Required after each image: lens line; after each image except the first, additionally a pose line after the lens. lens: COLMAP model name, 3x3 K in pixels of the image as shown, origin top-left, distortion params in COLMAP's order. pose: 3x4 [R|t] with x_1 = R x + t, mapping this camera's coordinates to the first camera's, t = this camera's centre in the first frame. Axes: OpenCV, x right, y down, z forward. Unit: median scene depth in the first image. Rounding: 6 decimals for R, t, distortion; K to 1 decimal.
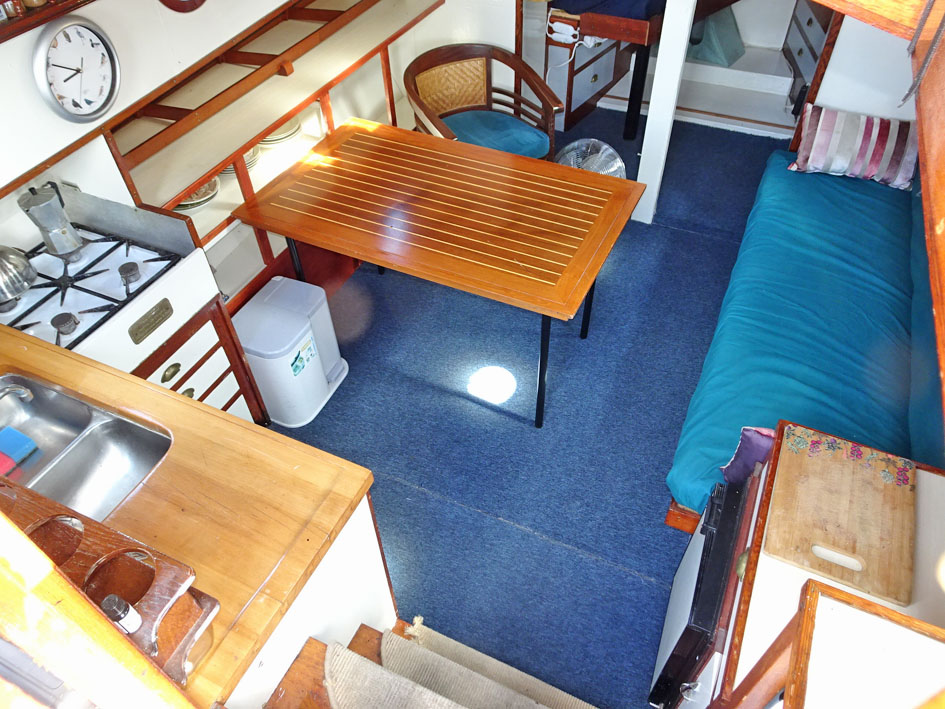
lens RADIAL K [[669.7, 0, 472.5], [0, 669.7, 354.5], [0, 0, 1]] dist [0.003838, -0.002855]
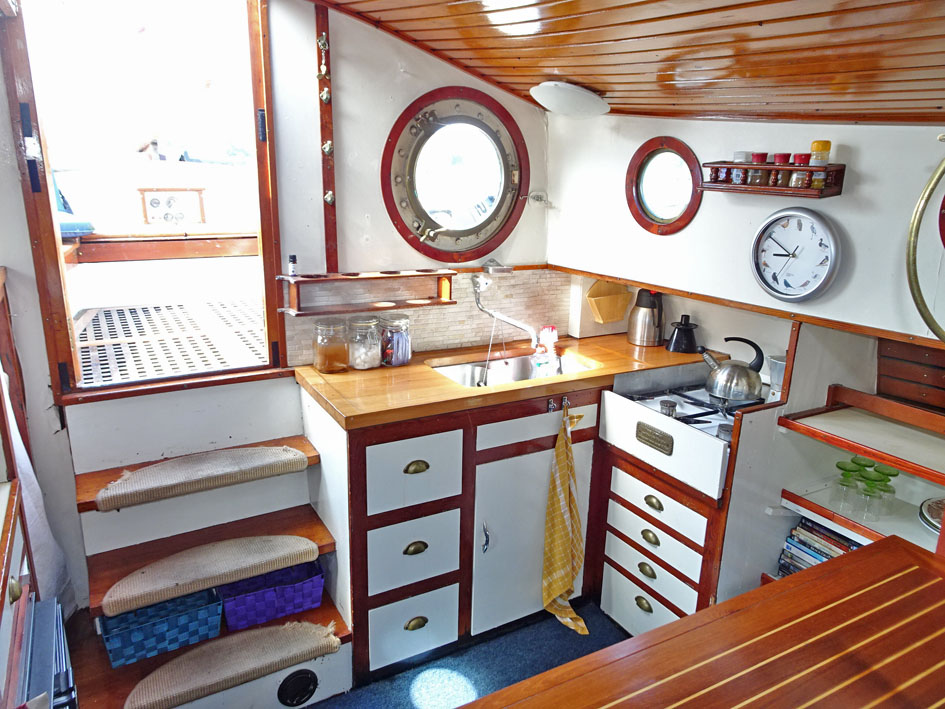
lens RADIAL K [[669.7, 0, 472.5], [0, 669.7, 354.5], [0, 0, 1]] dist [0.003838, -0.002855]
pose [[-0.570465, 0.229165, -0.788703, 0.355023], [-0.599414, 0.540327, 0.590550, -0.407287], [0.561492, 0.809648, -0.170873, 0.630615]]
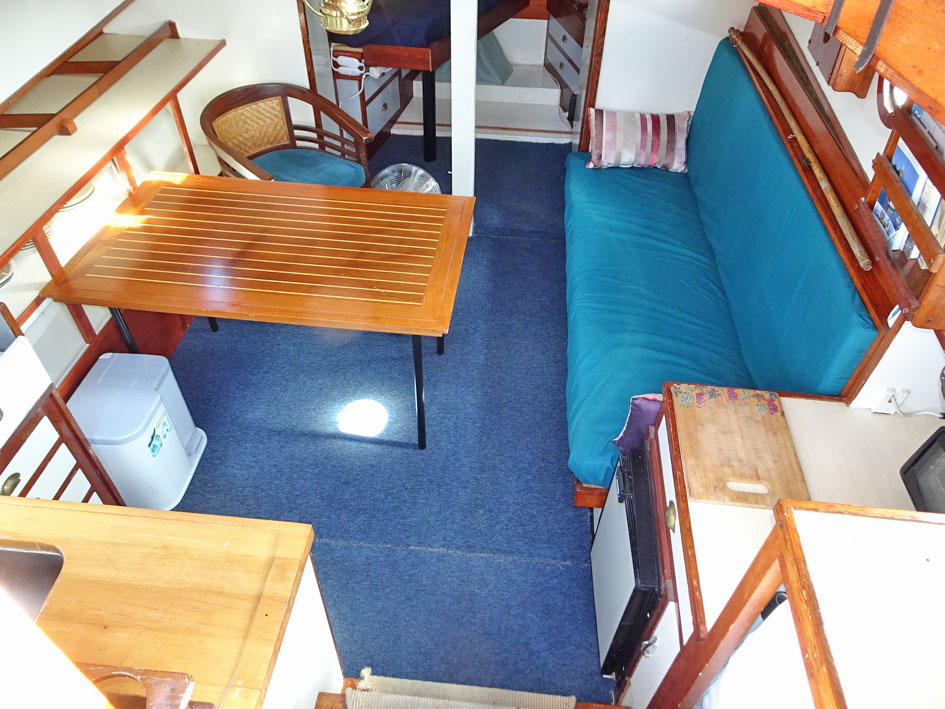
lens RADIAL K [[669.7, 0, 472.5], [0, 669.7, 354.5], [0, 0, 1]] dist [0.003838, -0.002855]
pose [[0.940757, -0.200329, 0.273579, -0.072369], [0.211907, 0.977202, -0.013125, -0.000147], [-0.264712, 0.070321, 0.961760, 0.007699]]
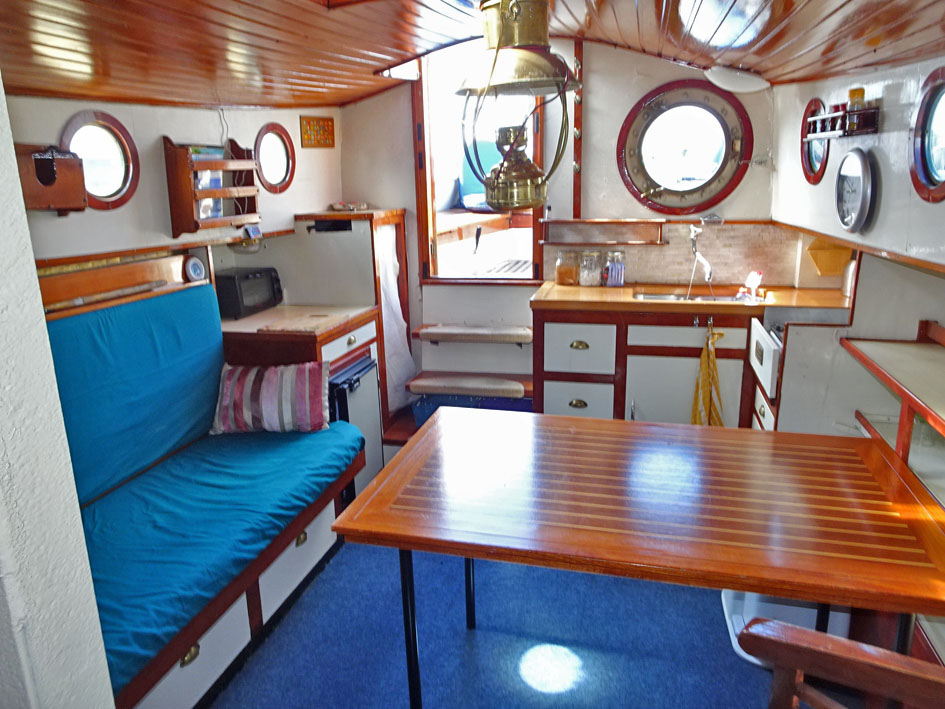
lens RADIAL K [[669.7, 0, 472.5], [0, 669.7, 354.5], [0, 0, 1]] dist [0.003838, -0.002855]
pose [[-0.980444, 0.095241, -0.172219, 0.203334], [-0.104584, 0.489147, 0.865909, -0.766657], [0.166710, 0.866986, -0.469620, 1.045217]]
